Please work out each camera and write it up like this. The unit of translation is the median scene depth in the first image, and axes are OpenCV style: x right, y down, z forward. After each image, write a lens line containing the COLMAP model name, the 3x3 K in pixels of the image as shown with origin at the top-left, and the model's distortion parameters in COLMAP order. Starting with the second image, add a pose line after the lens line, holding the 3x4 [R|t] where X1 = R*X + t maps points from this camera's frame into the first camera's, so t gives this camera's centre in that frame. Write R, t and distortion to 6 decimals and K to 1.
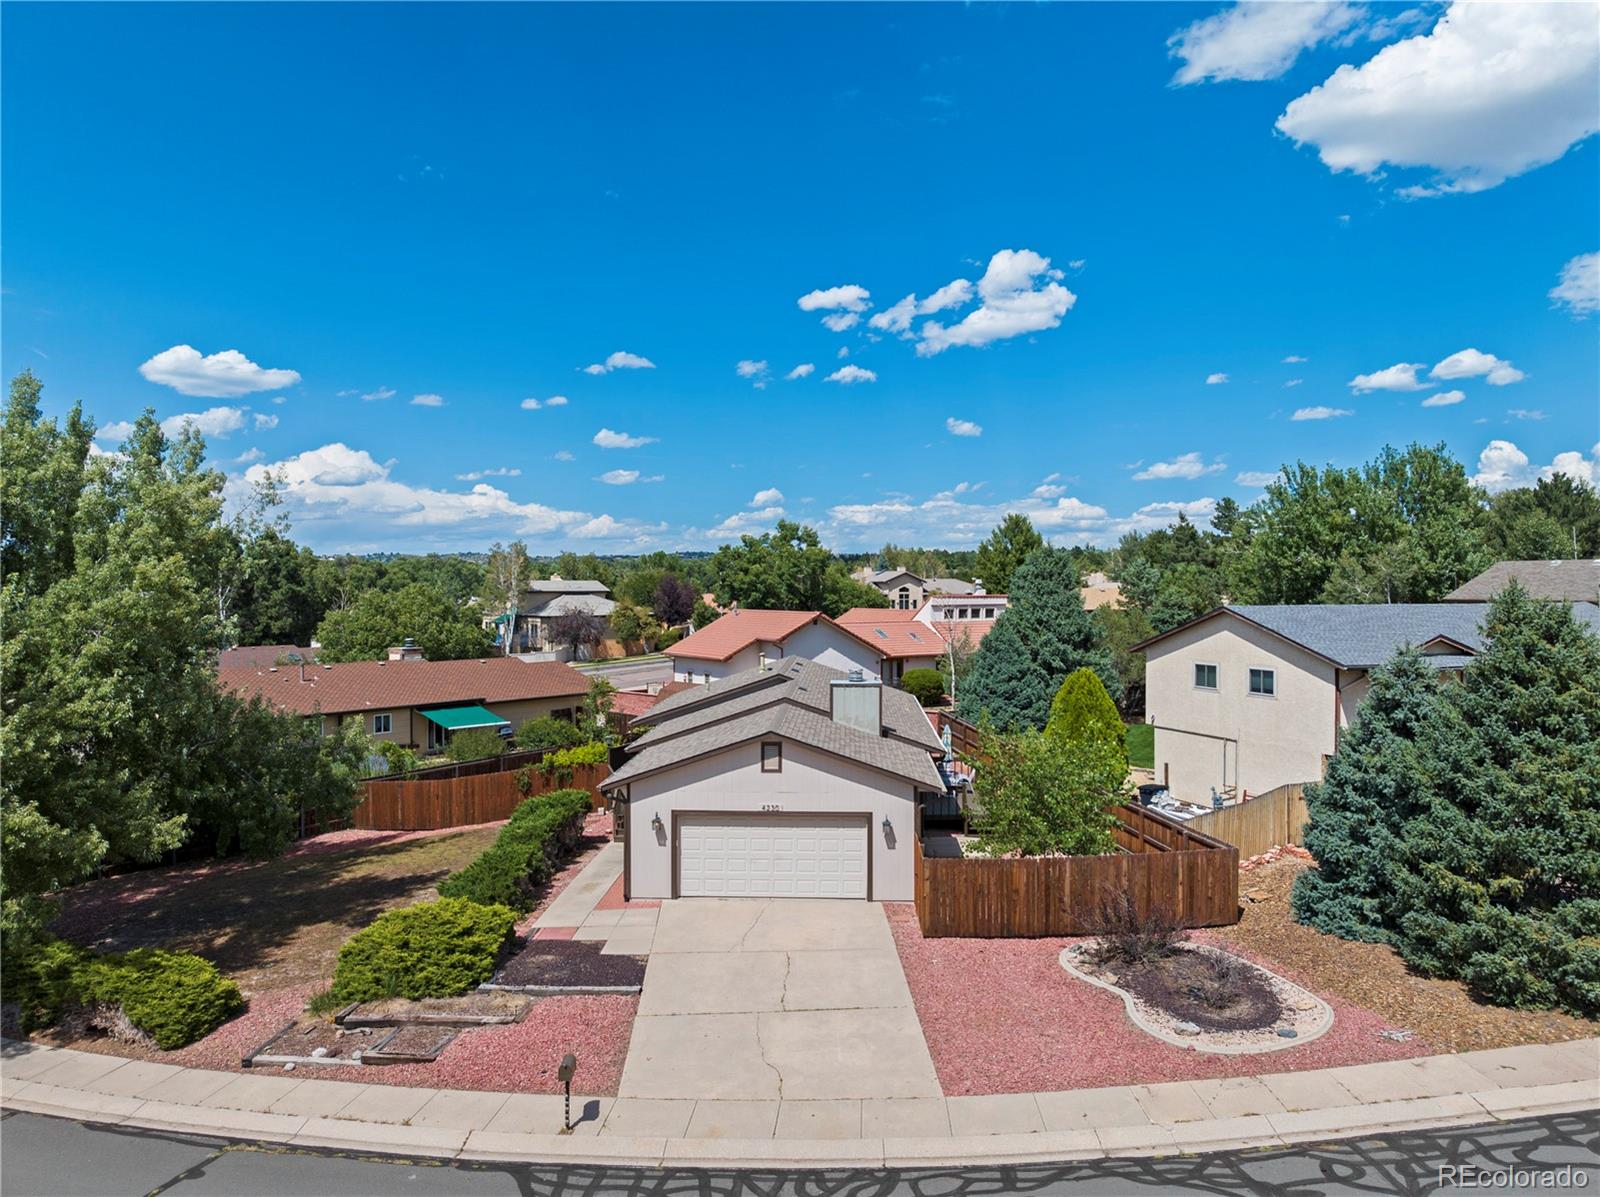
lens RADIAL K [[1127.8, 0, 808.8], [0, 1127.8, 599.8], [0, 0, 1]] dist [-0.049706, 0.023615]
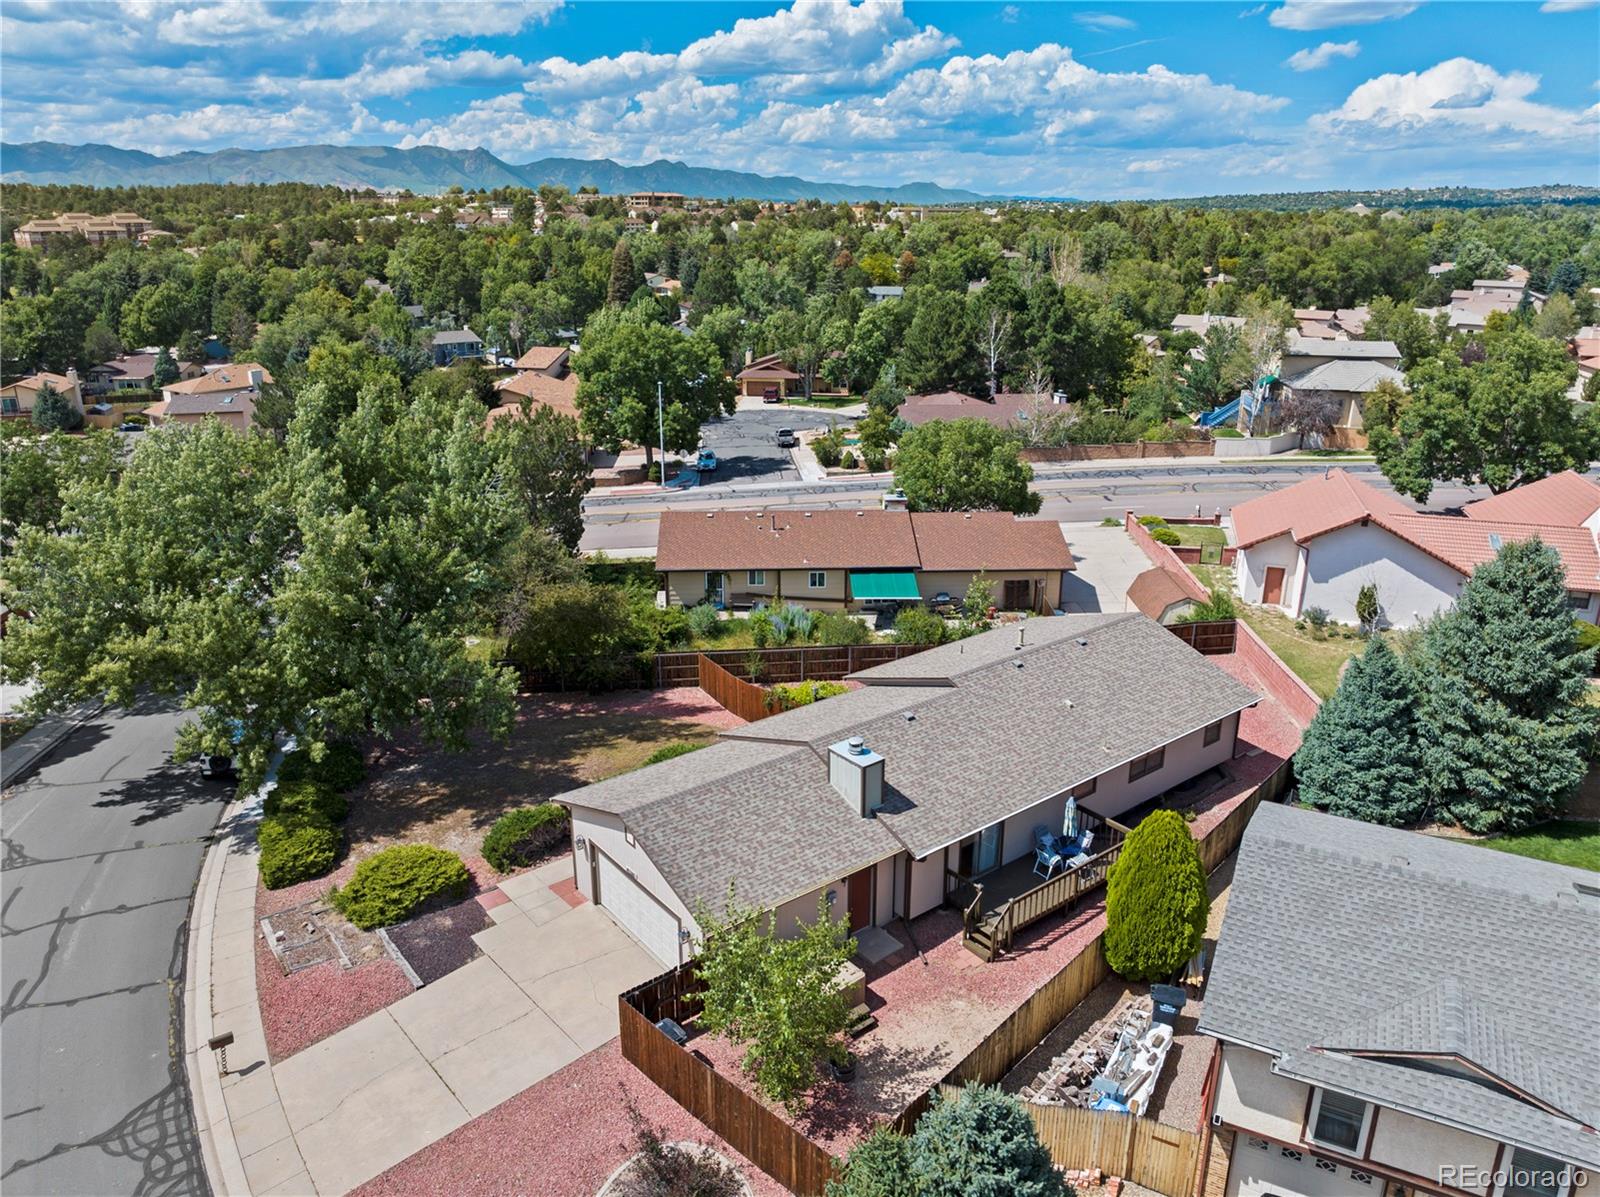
lens RADIAL K [[1127.8, 0, 803.4], [0, 1127.8, 595.5], [0, 0, 1]] dist [-0.049706, 0.023615]
pose [[0.645080, 0.246274, -0.723340, 0.810045], [-0.011301, 0.949609, 0.313233, -0.424163], [0.764031, -0.193886, 0.615357, 0.498097]]
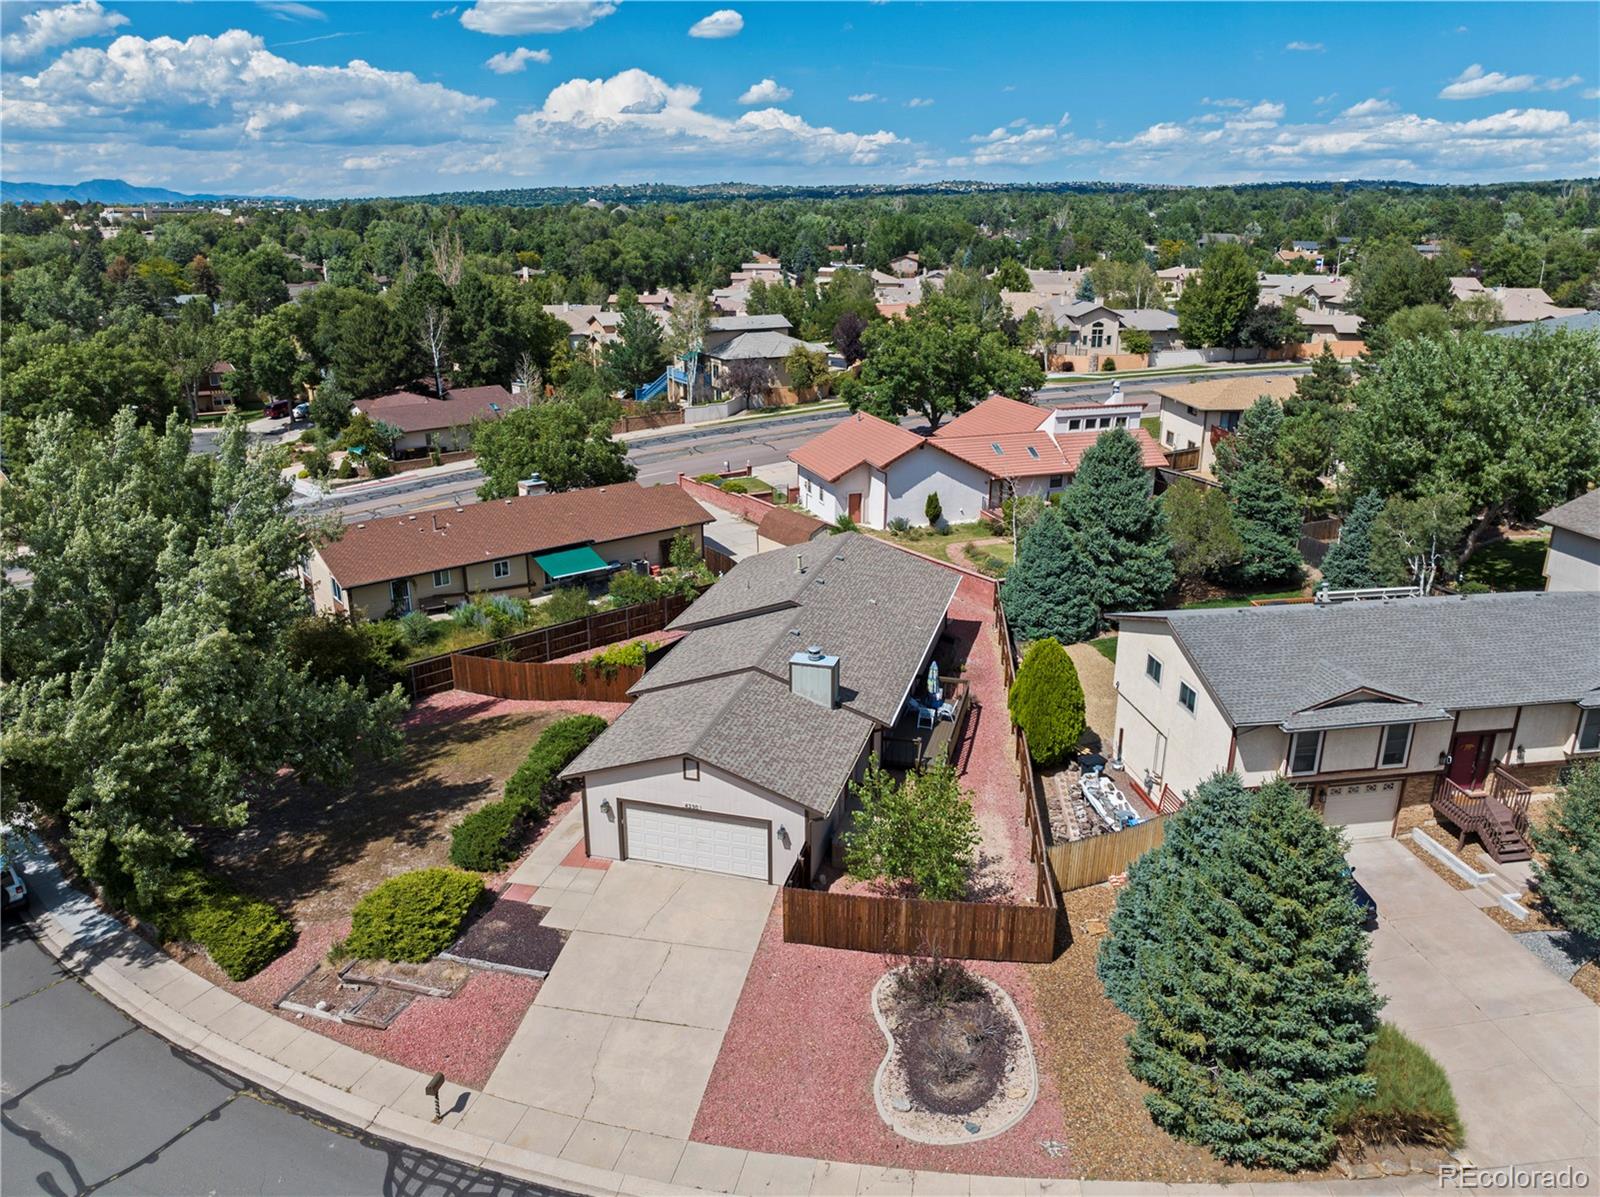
lens RADIAL K [[1127.8, 0, 808.0], [0, 1127.8, 594.7], [0, 0, 1]] dist [-0.049706, 0.023615]
pose [[0.973247, 0.076924, -0.216502, 0.334400], [-0.006401, 0.951001, 0.309120, -0.410665], [0.229672, -0.299465, 0.926052, -0.032517]]
